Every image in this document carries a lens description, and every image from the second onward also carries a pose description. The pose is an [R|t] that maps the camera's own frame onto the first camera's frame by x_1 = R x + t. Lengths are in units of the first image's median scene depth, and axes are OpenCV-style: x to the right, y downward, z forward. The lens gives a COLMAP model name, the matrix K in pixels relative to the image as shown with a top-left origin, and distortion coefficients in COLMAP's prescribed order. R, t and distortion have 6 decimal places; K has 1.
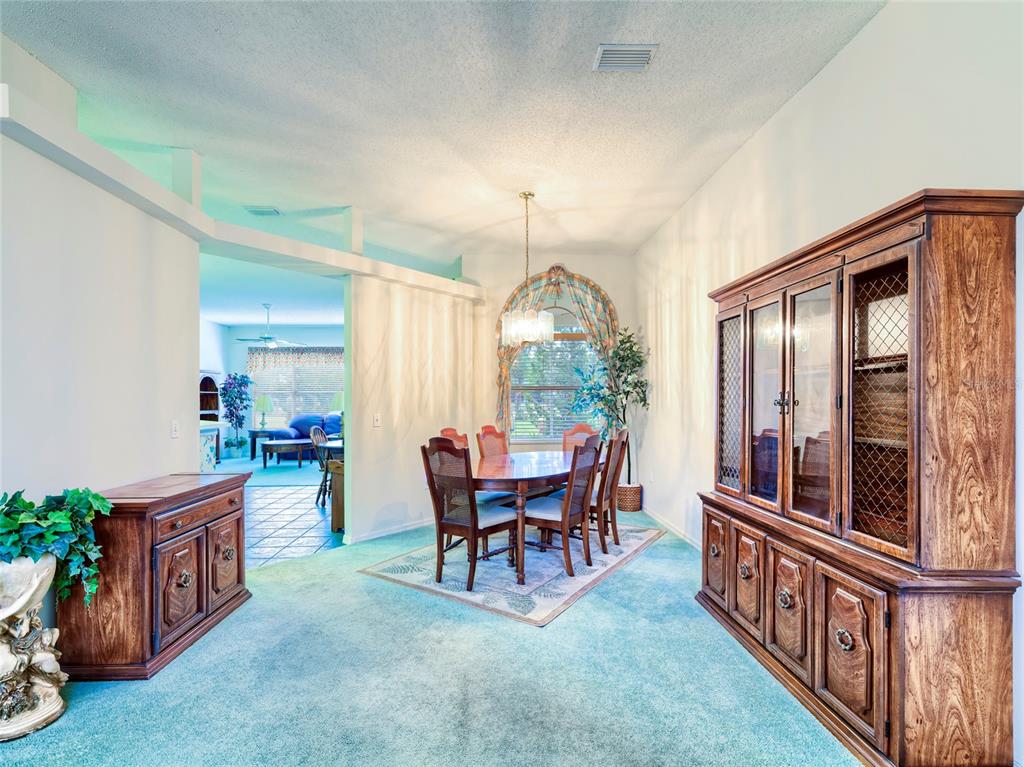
lens RADIAL K [[484.5, 0, 498.4], [0, 484.5, 401.2], [0, 0, 1]] dist [0.002455, 0.000145]
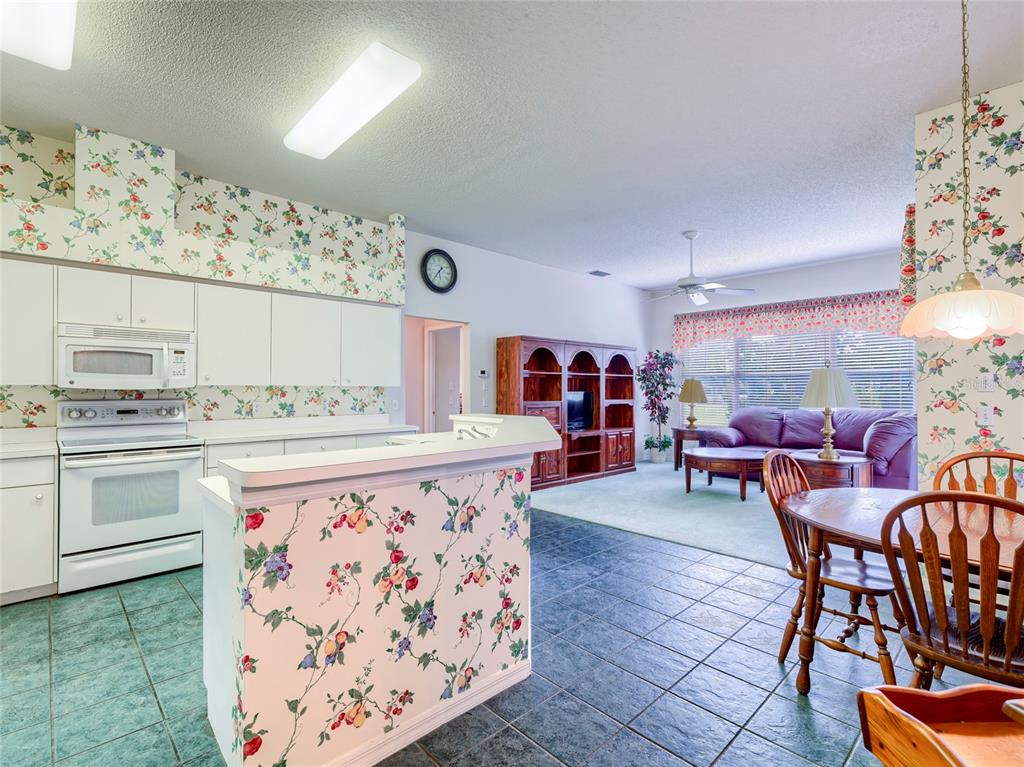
lens RADIAL K [[484.5, 0, 534.2], [0, 484.5, 386.4], [0, 0, 1]] dist [0.002455, 0.000145]
pose [[0.694217, 0.000702, -0.719765, -0.255915], [0.001249, 0.999997, 0.002180, -0.007104], [0.719765, -0.002413, 0.694214, 0.645964]]
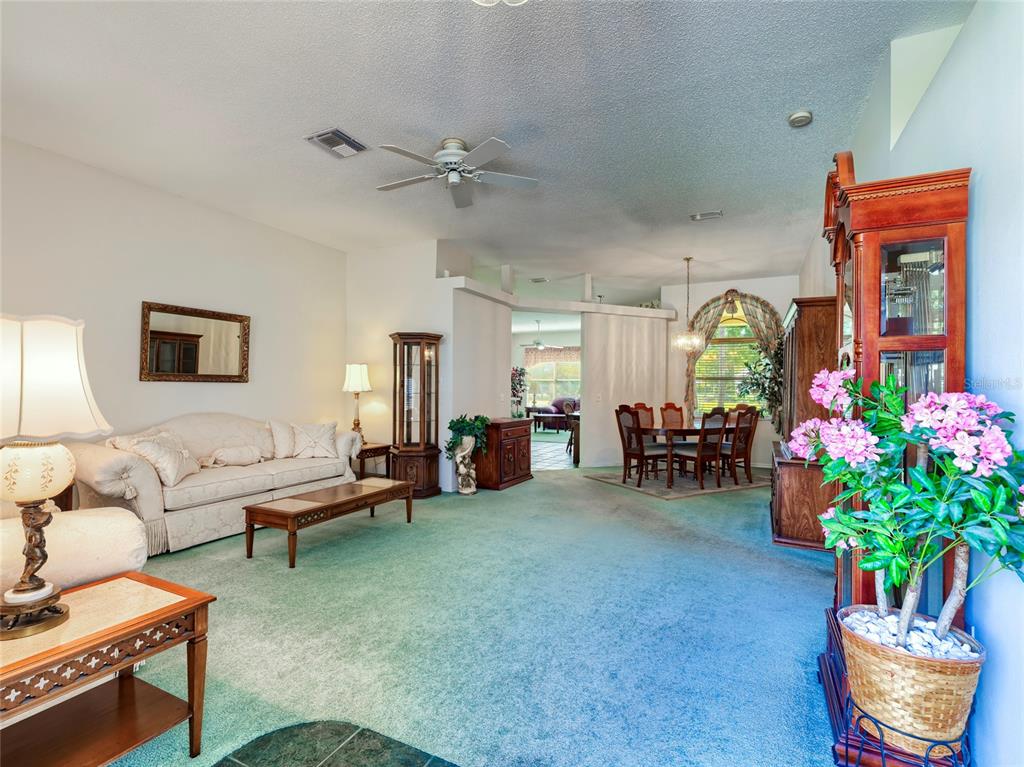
lens RADIAL K [[484.5, 0, 512.2], [0, 484.5, 384.6], [0, 0, 1]] dist [0.002455, 0.000145]
pose [[0.882618, 0.008212, -0.470019, 0.217814], [-0.012441, 0.999905, -0.005892, 0.006264], [0.469926, 0.011048, 0.882637, -0.498034]]
